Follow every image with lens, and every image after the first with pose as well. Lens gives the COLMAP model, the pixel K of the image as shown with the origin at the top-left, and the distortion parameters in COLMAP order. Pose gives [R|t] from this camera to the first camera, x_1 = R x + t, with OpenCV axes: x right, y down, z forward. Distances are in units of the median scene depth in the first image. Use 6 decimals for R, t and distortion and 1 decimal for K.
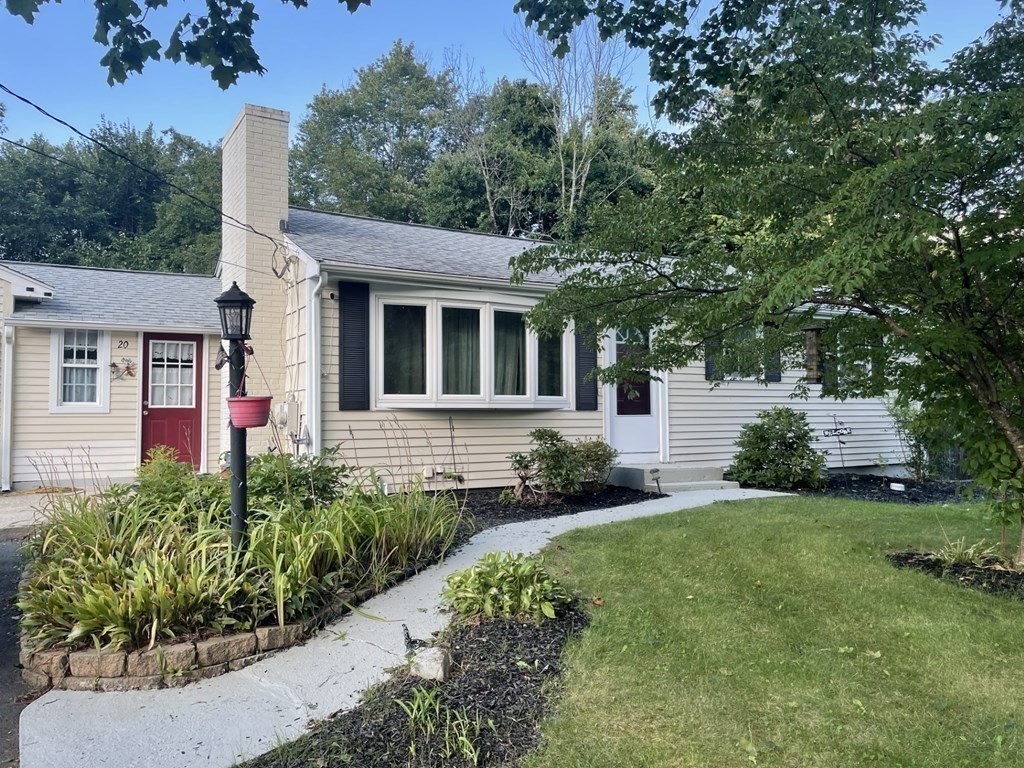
lens RADIAL K [[769.8, 0, 507.2], [0, 769.8, 374.9], [0, 0, 1]] dist [0.072251, -0.055142]
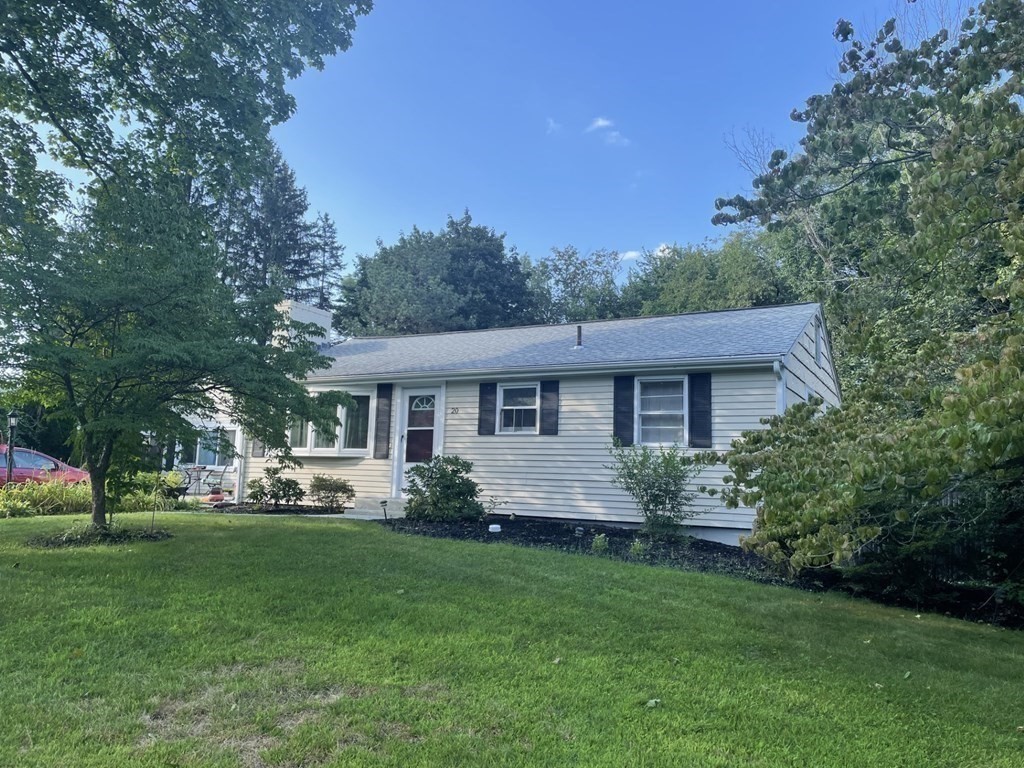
lens RADIAL K [[769.8, 0, 507.2], [0, 769.8, 374.9], [0, 0, 1]] dist [0.072251, -0.055142]
pose [[0.524697, -0.091506, -0.846357, 1.501011], [0.010222, 0.994812, -0.101219, 0.038607], [0.851228, 0.044458, 0.522910, 0.447050]]
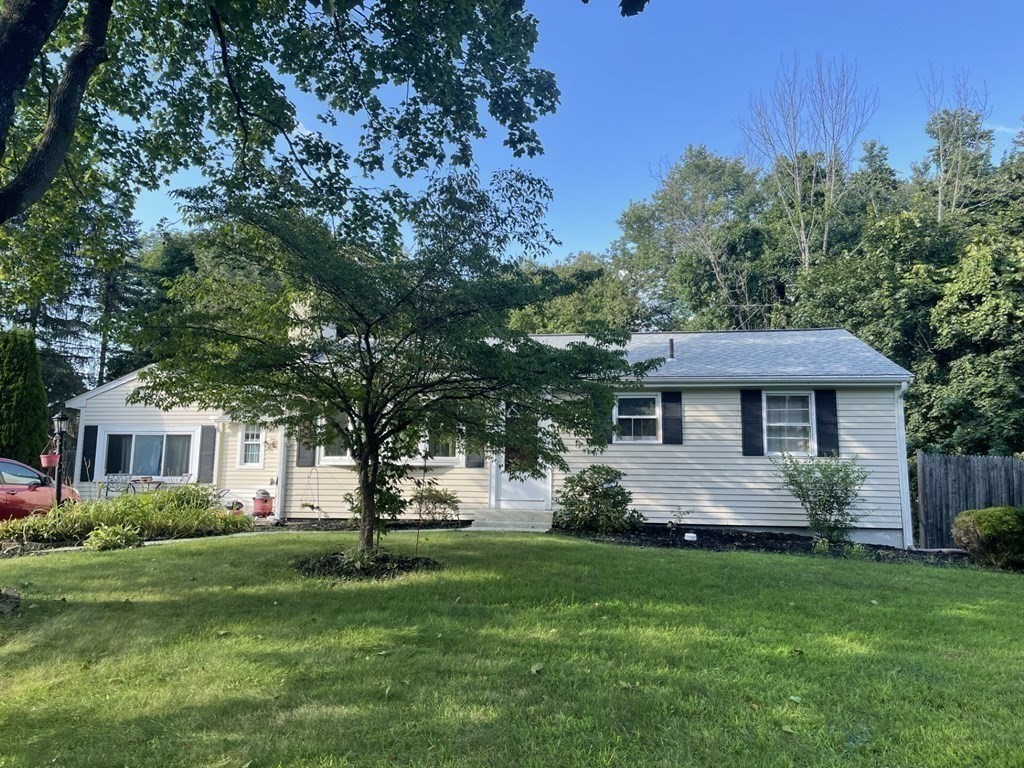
lens RADIAL K [[769.8, 0, 507.2], [0, 769.8, 374.9], [0, 0, 1]] dist [0.072251, -0.055142]
pose [[0.796386, -0.070548, -0.600660, 1.014102], [0.013680, 0.995020, -0.098728, 0.017434], [0.604634, 0.070409, 0.793385, -0.075787]]
